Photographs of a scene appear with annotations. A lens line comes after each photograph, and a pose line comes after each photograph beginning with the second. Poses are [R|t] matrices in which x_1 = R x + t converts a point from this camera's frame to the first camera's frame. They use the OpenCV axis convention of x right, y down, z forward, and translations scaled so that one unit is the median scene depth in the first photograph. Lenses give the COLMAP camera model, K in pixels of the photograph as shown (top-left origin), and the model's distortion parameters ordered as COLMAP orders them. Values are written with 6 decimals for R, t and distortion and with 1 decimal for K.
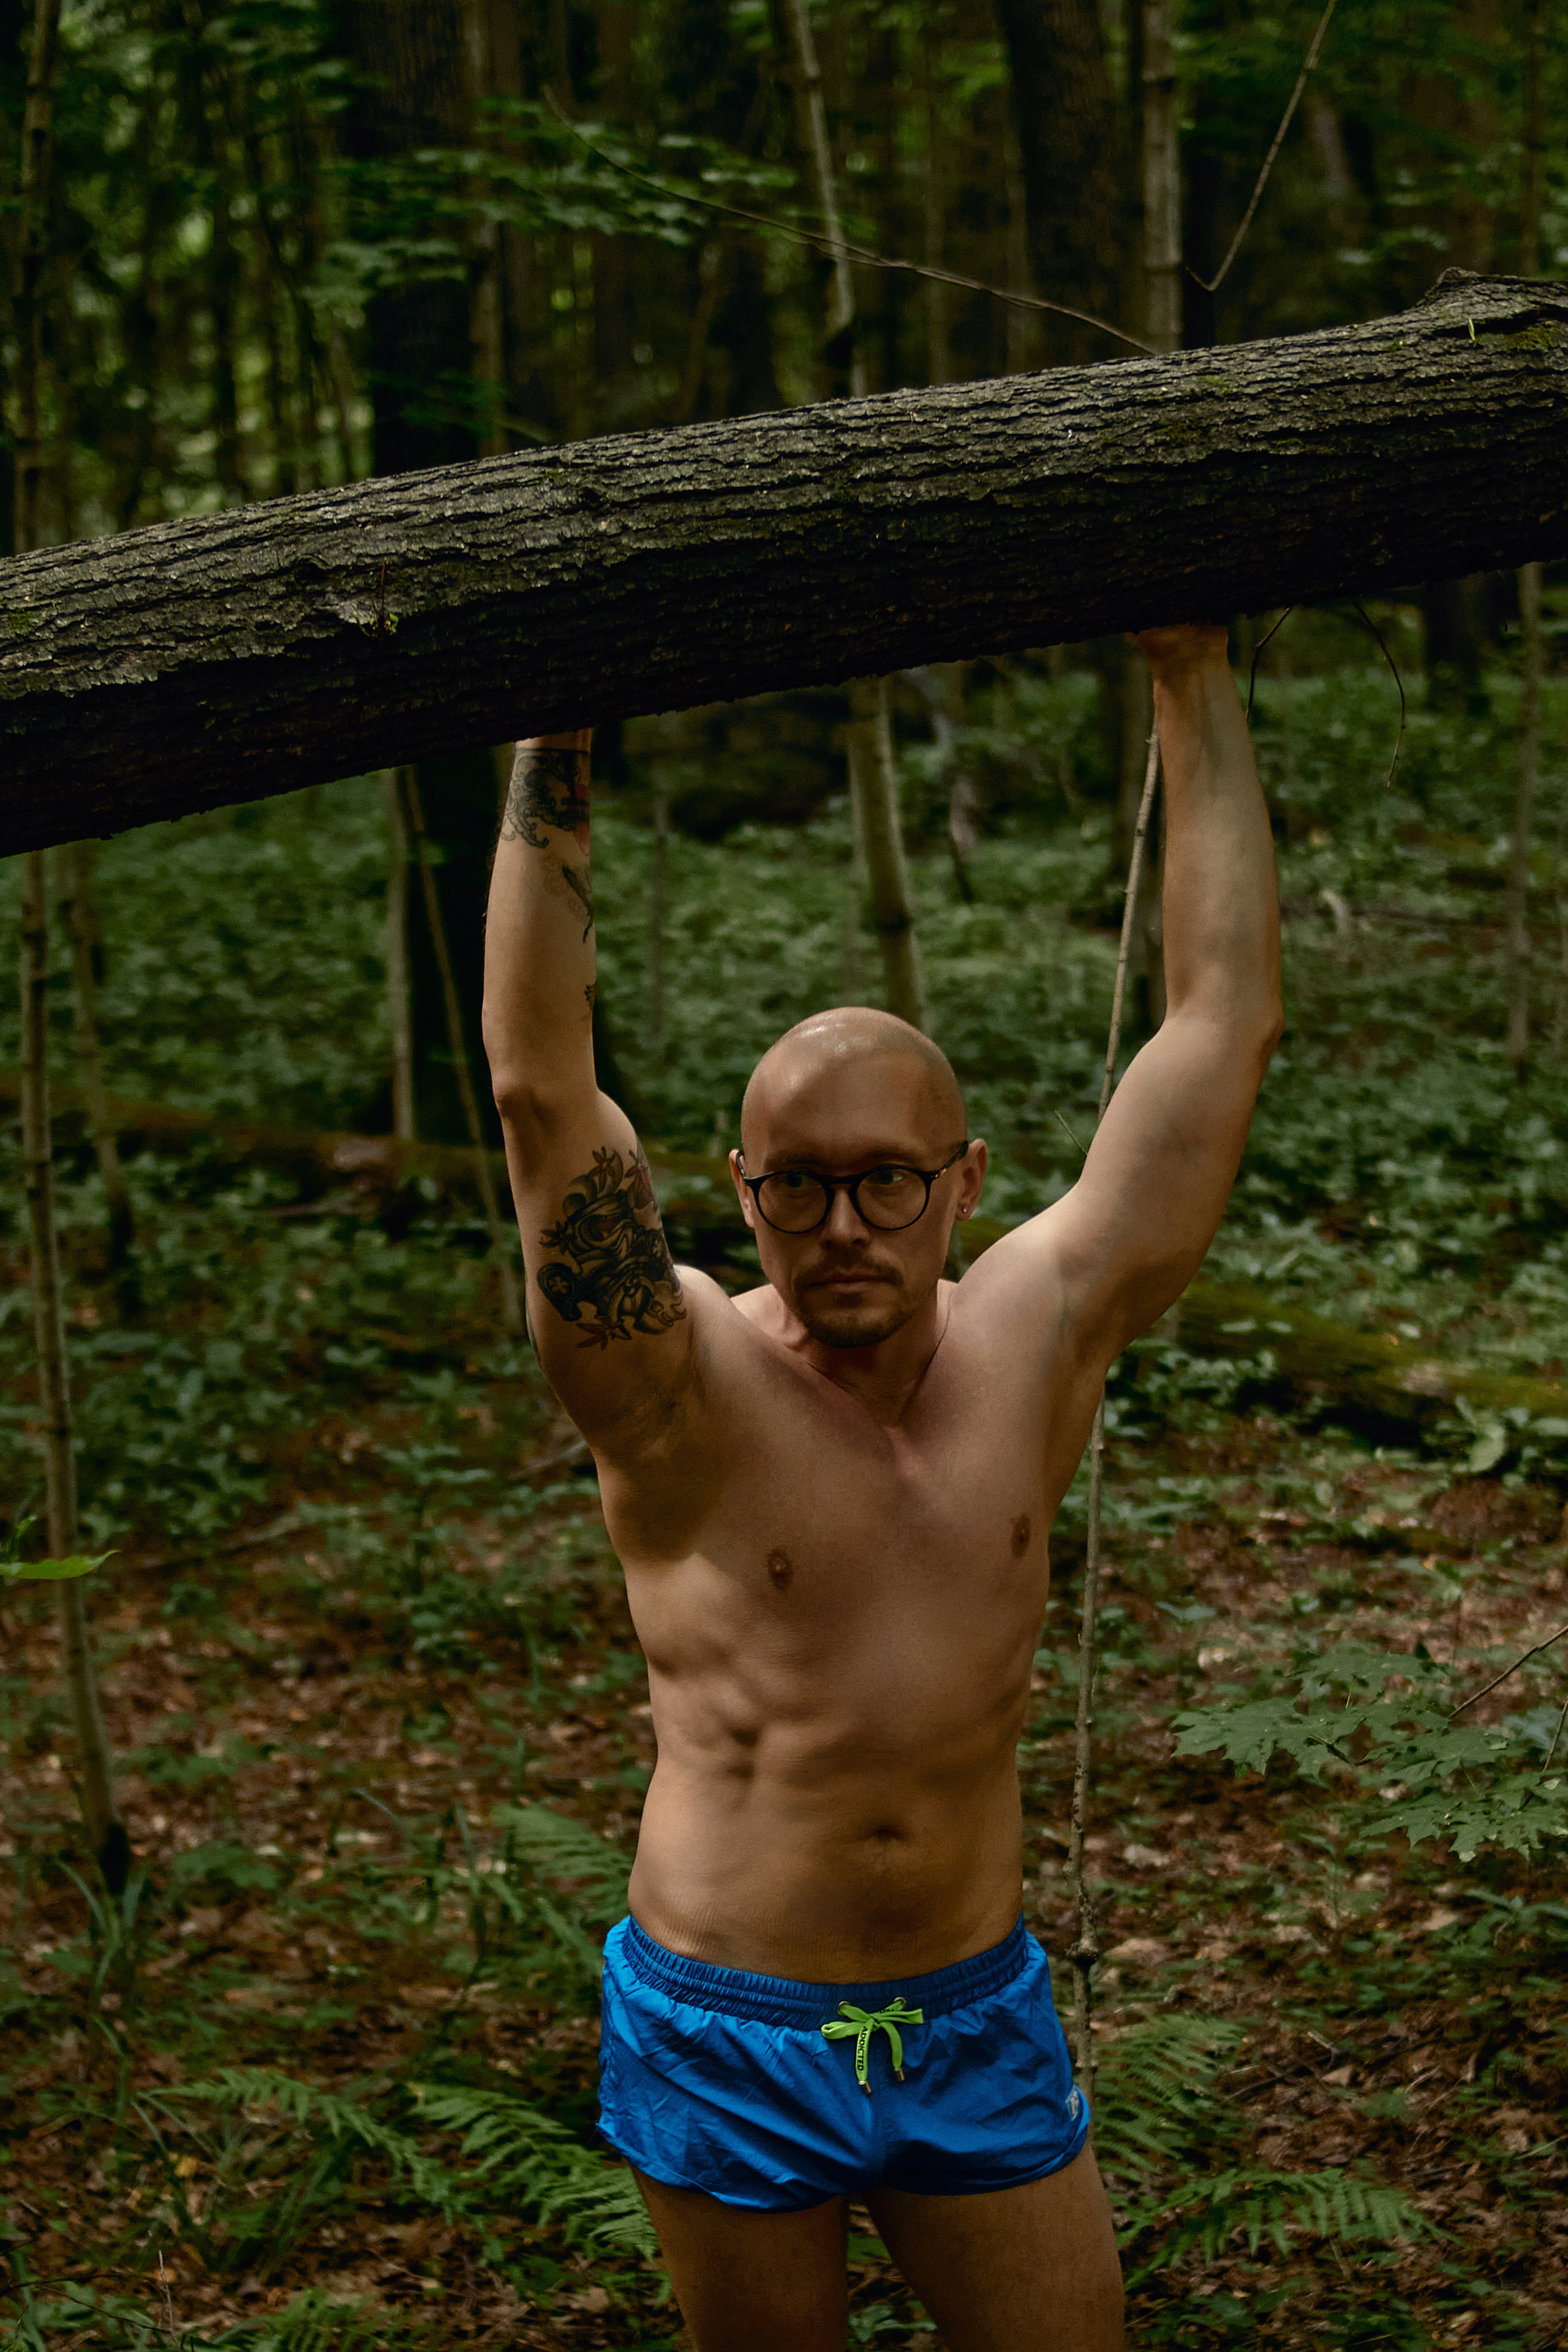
lens RADIAL K [[4536.4, 0, 789.5], [0, 4536.4, 1190.5], [0, 0, 1]] dist [-0.122892, 0.000000]
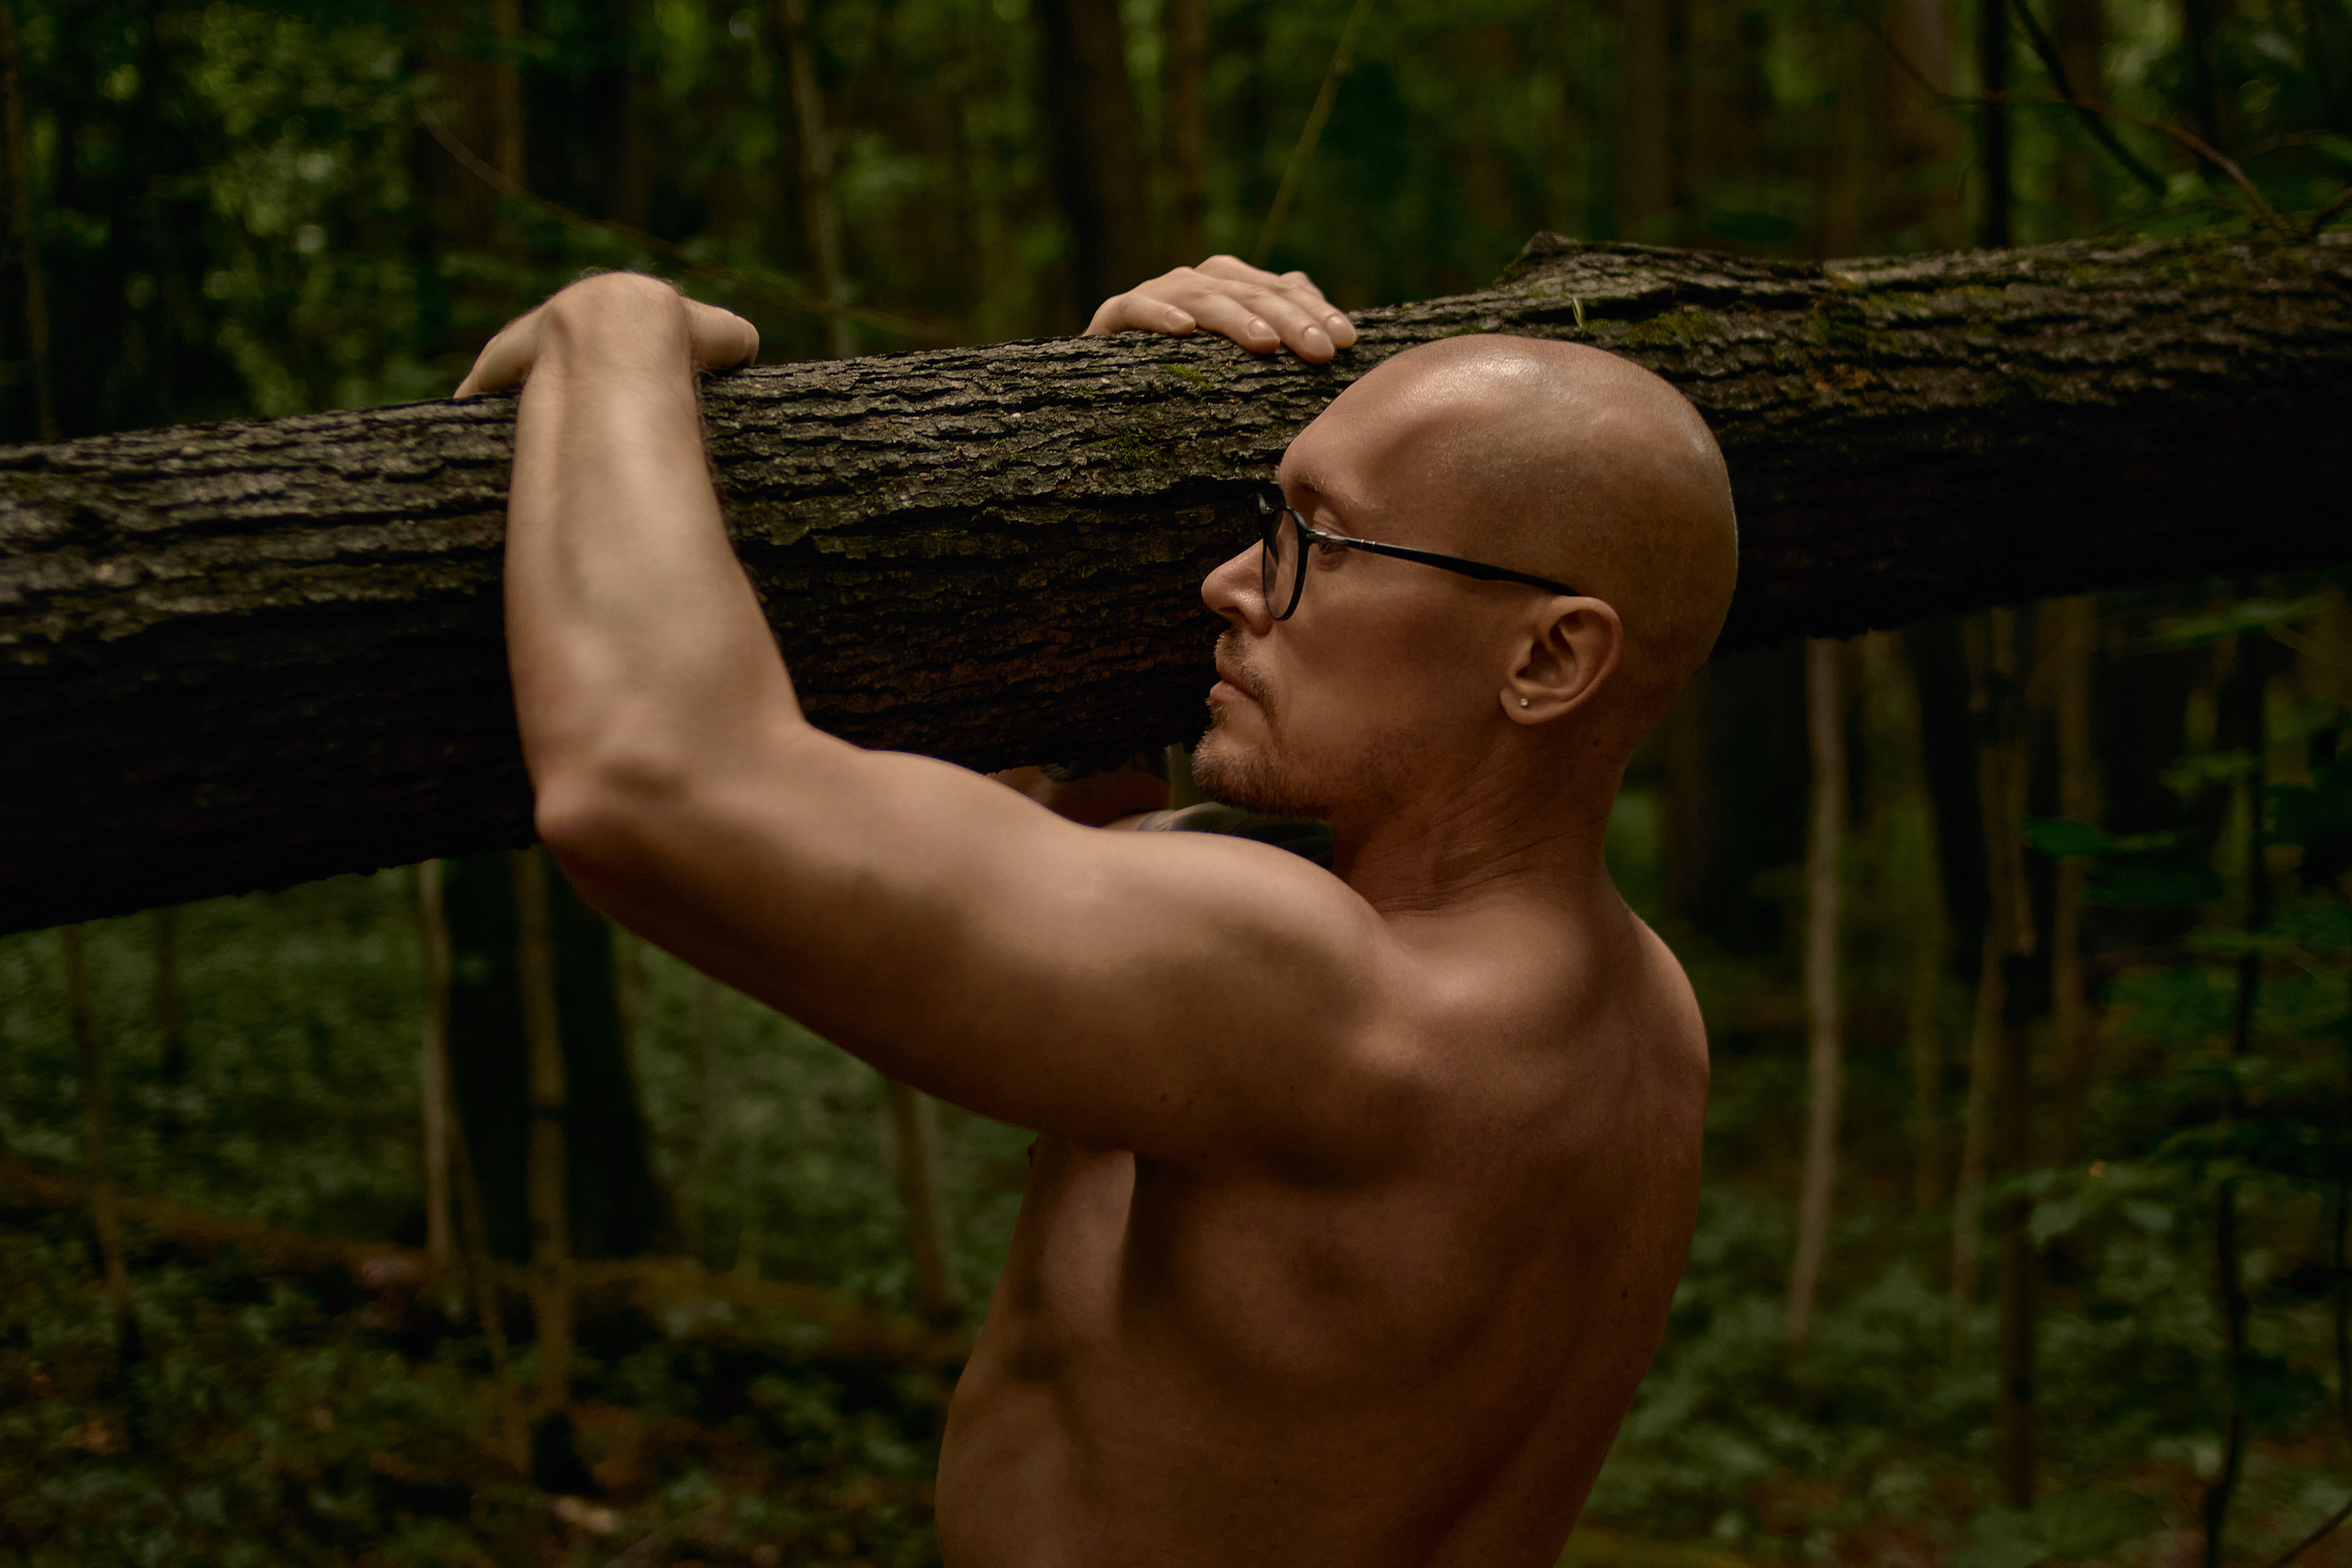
lens RADIAL K [[4153.8, 0, 1170.2], [0, 4153.8, 774.3], [0, 0, 1]] dist [-0.092567, 0.000000]
pose [[0.997276, 0.010598, 0.072999, 0.051612], [-0.001959, 0.993082, -0.117404, -0.056150], [-0.073738, 0.116941, 0.990398, 0.441858]]
